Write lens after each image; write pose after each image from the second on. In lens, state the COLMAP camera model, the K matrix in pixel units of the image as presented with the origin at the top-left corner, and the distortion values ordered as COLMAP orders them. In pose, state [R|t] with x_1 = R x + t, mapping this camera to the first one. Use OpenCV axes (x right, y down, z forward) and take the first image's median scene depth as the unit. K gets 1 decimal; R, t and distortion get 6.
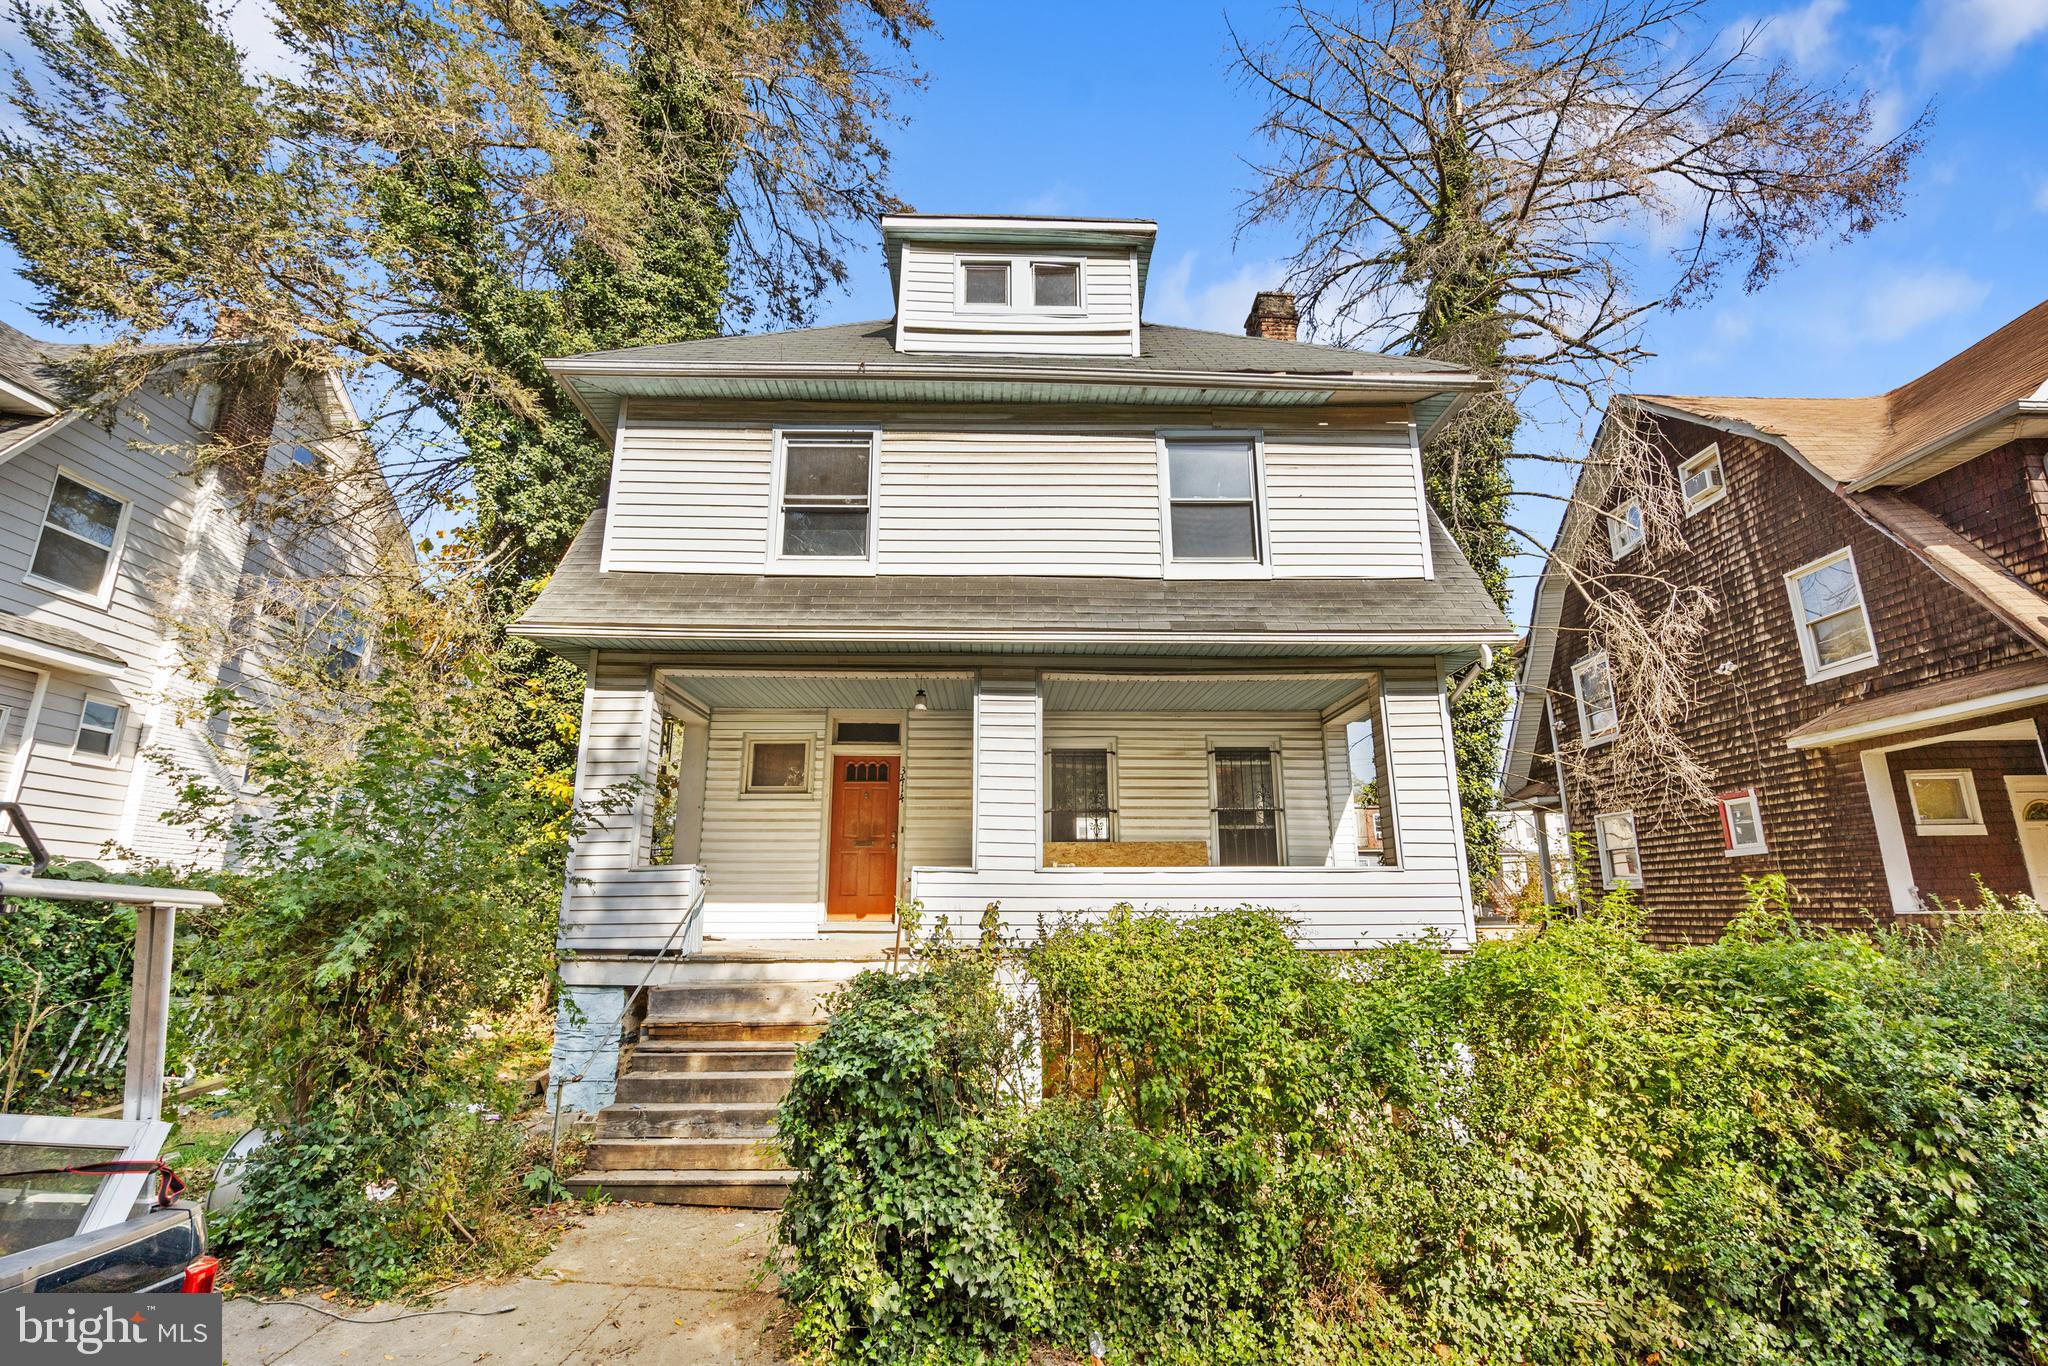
lens RADIAL K [[954.3, 0, 1045.1], [0, 954.3, 683.6], [0, 0, 1]] dist [0.001464, -0.000051]
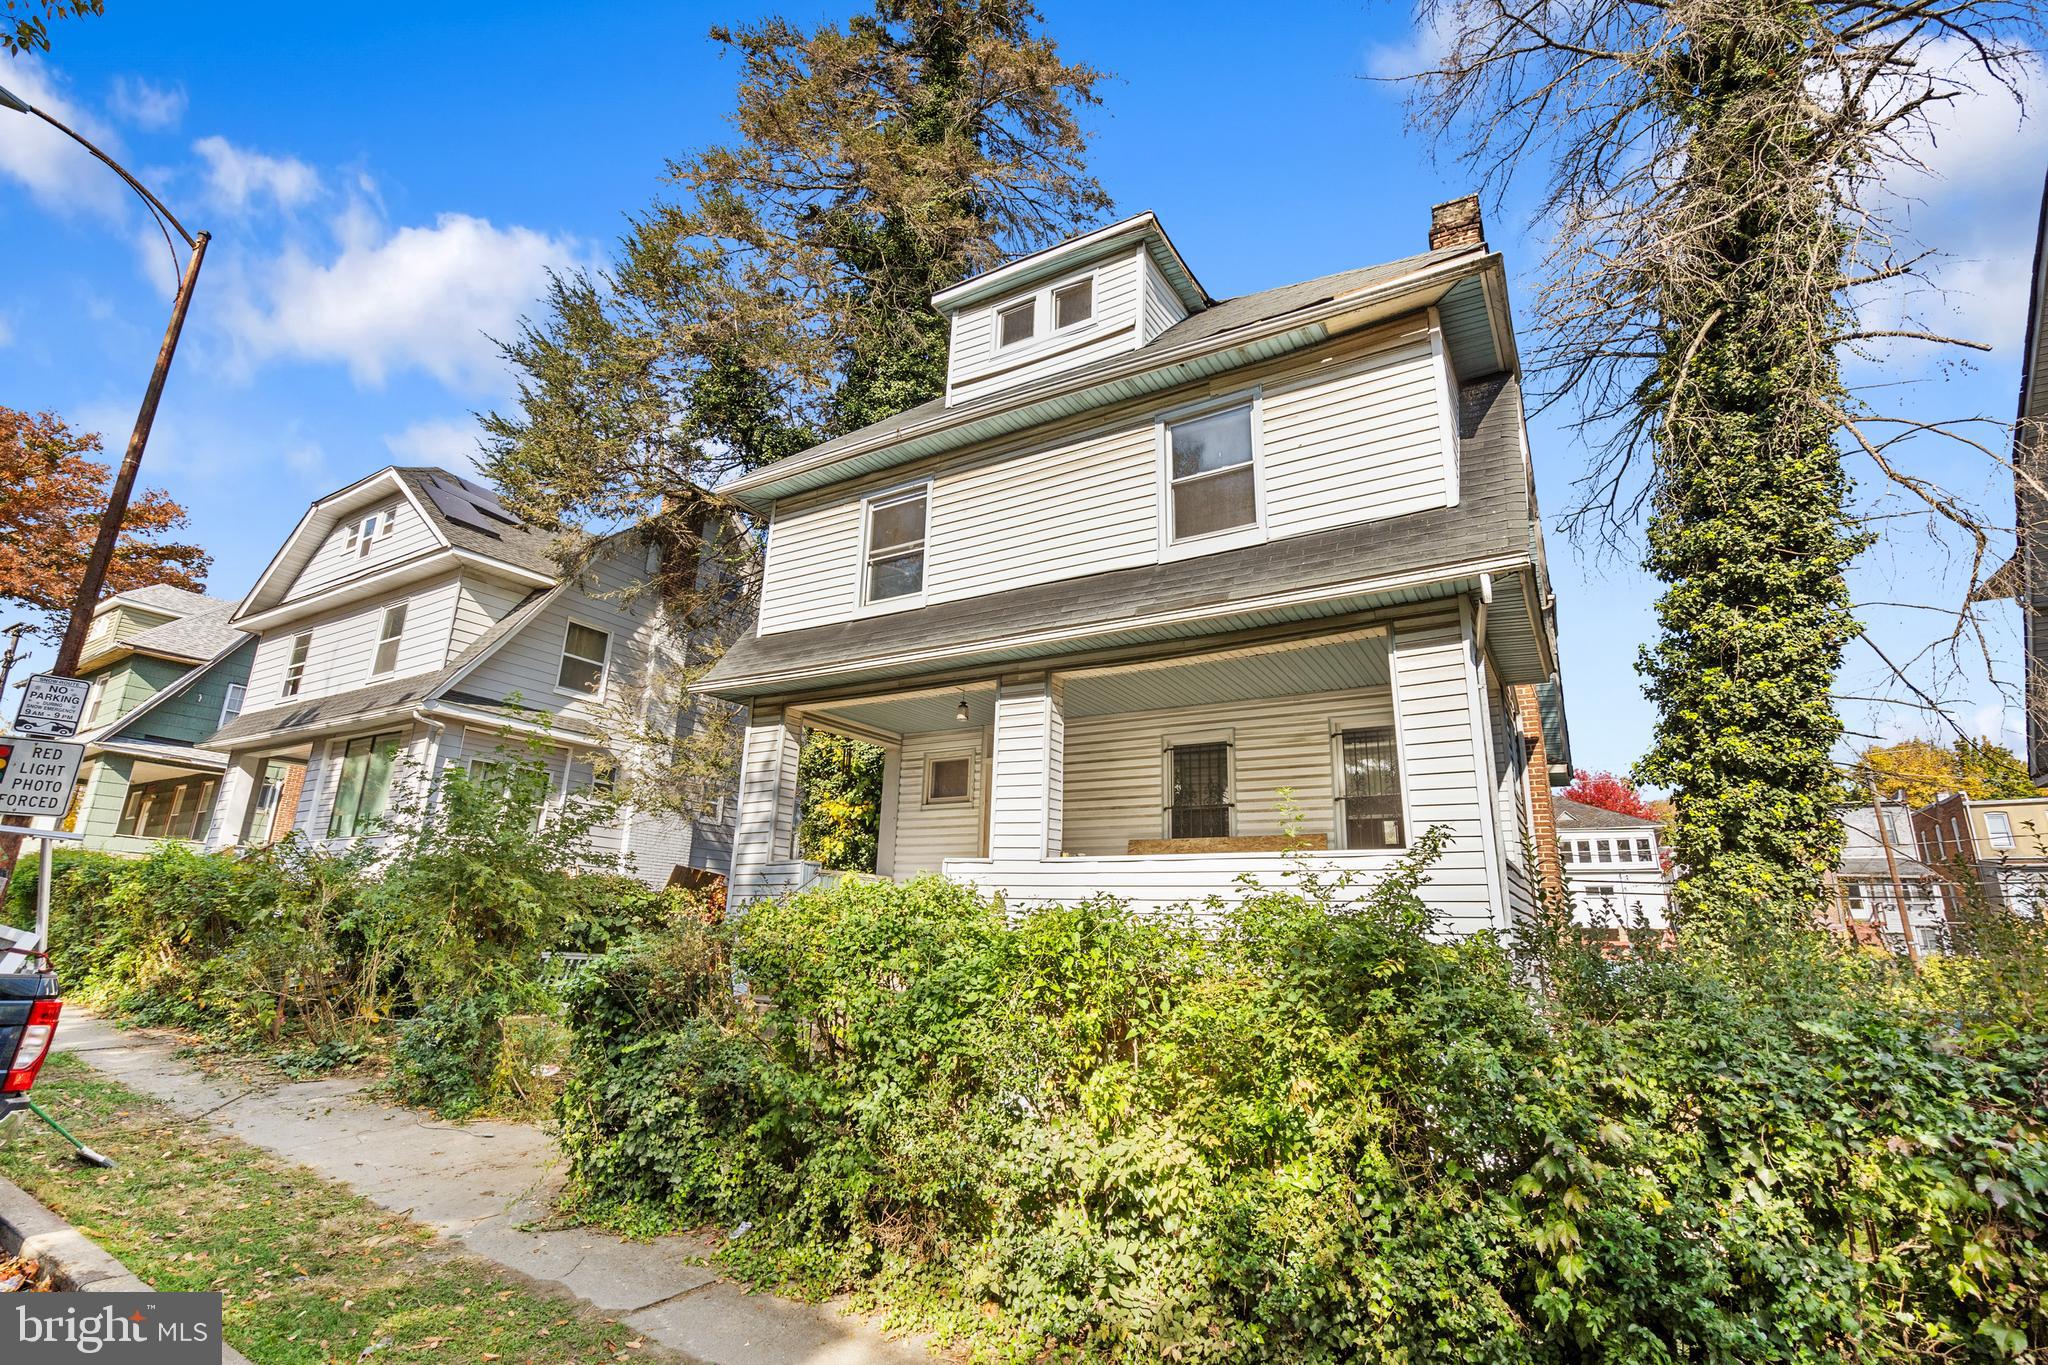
lens RADIAL K [[954.3, 0, 1015.7], [0, 954.3, 677.9], [0, 0, 1]] dist [0.001464, -0.000051]
pose [[0.838209, -0.117572, -0.532525, 0.491804], [0.099884, 0.993064, -0.062031, 0.051738], [0.536124, -0.001195, 0.844138, 0.083181]]
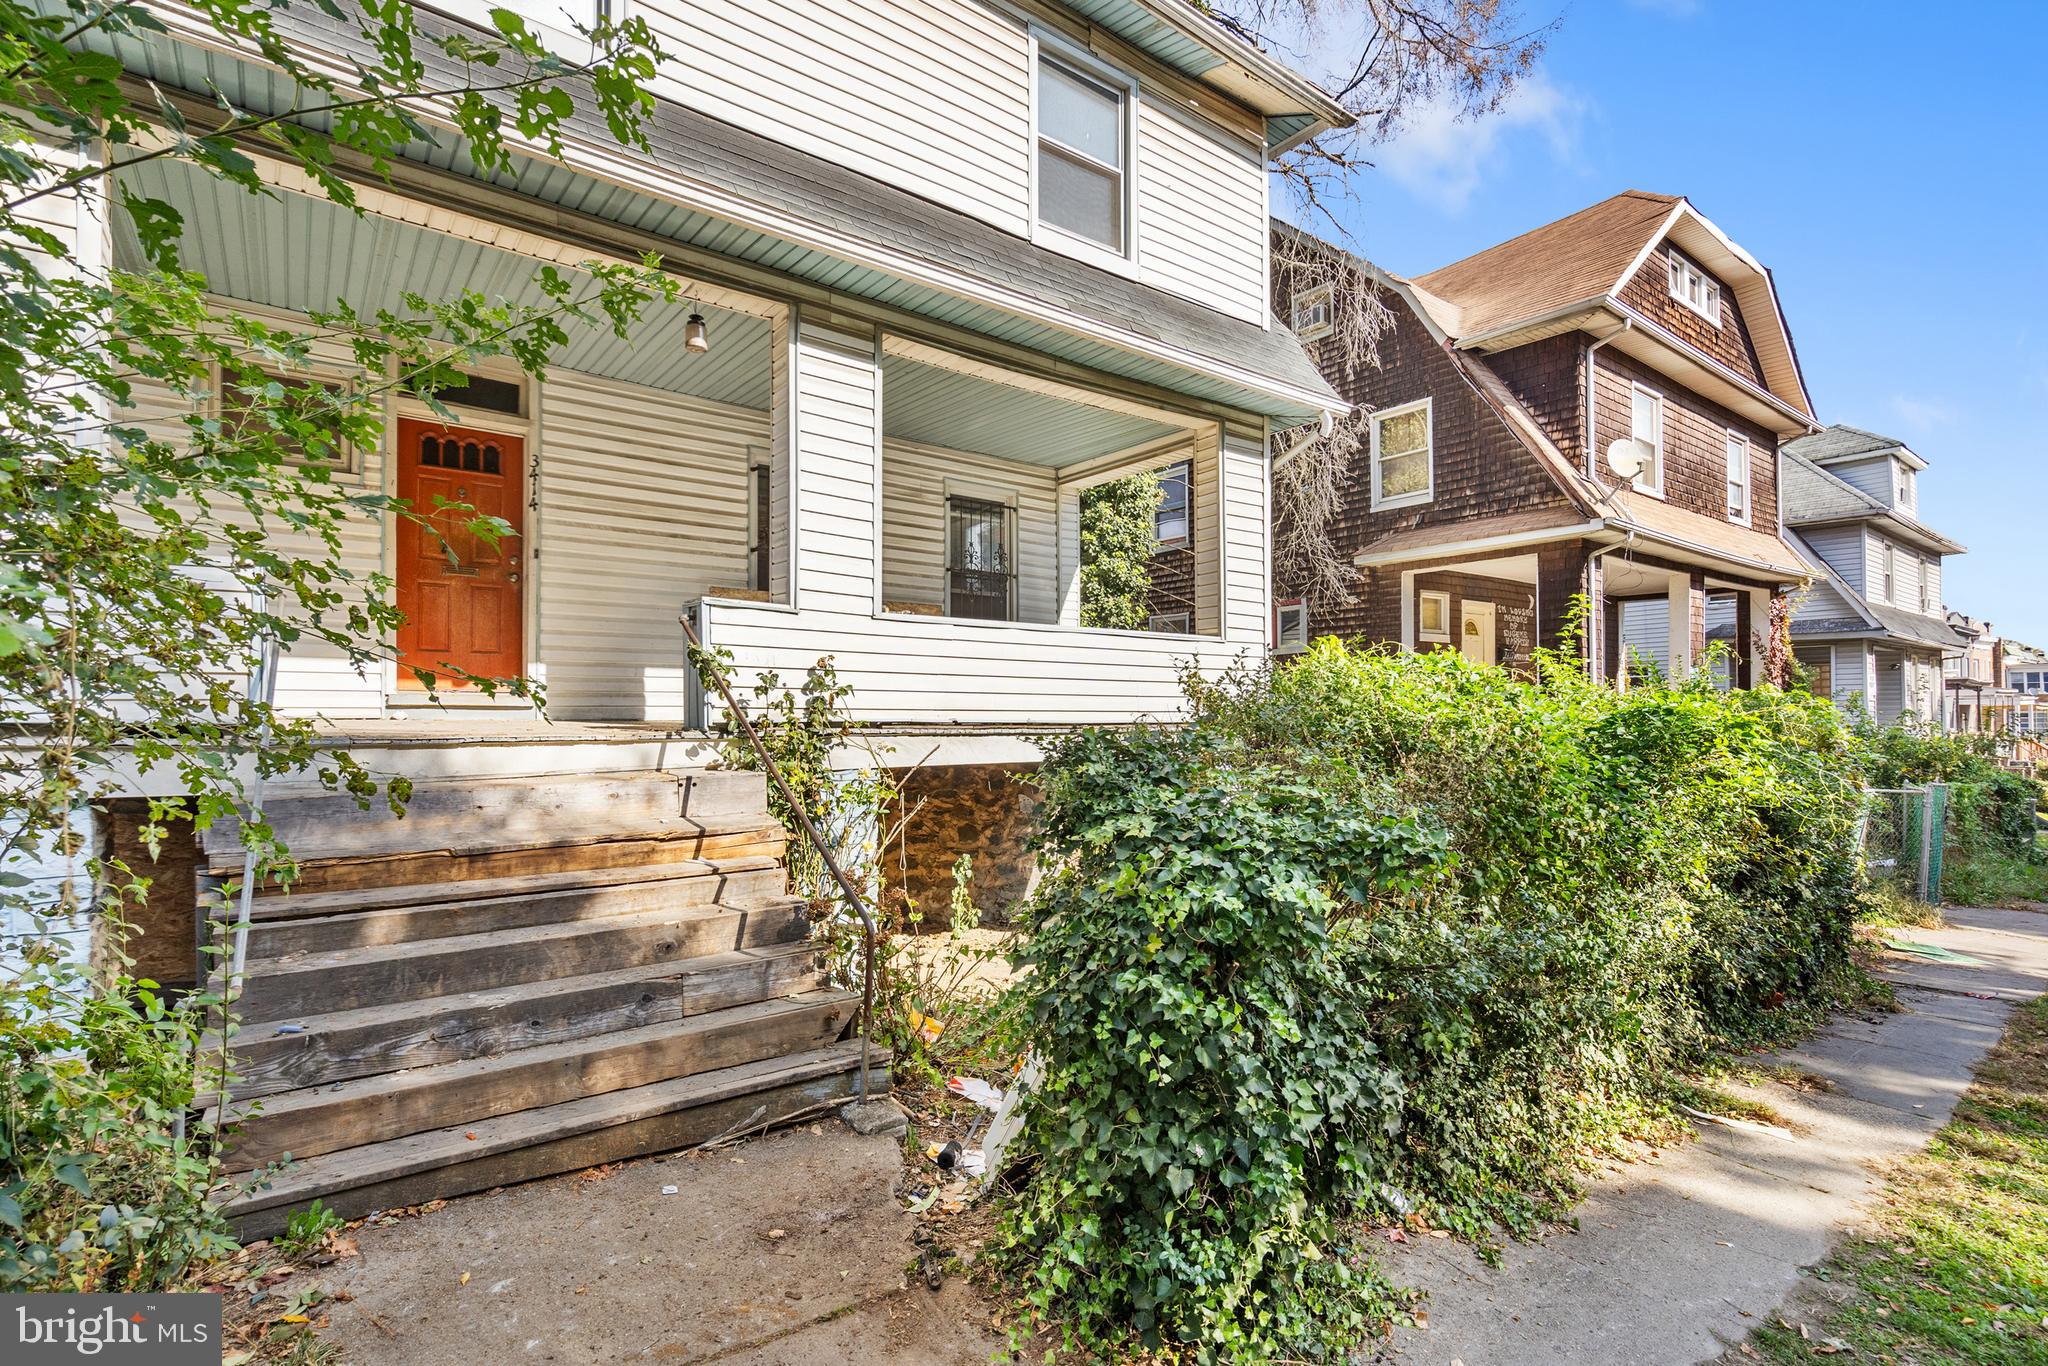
lens RADIAL K [[954.3, 0, 1026.6], [0, 954.3, 702.1], [0, 0, 1]] dist [0.001464, -0.000051]
pose [[0.803748, 0.011426, 0.594860, -0.306047], [-0.140716, 0.975101, 0.171399, 0.108313], [-0.578090, -0.221468, 0.785343, 0.325301]]
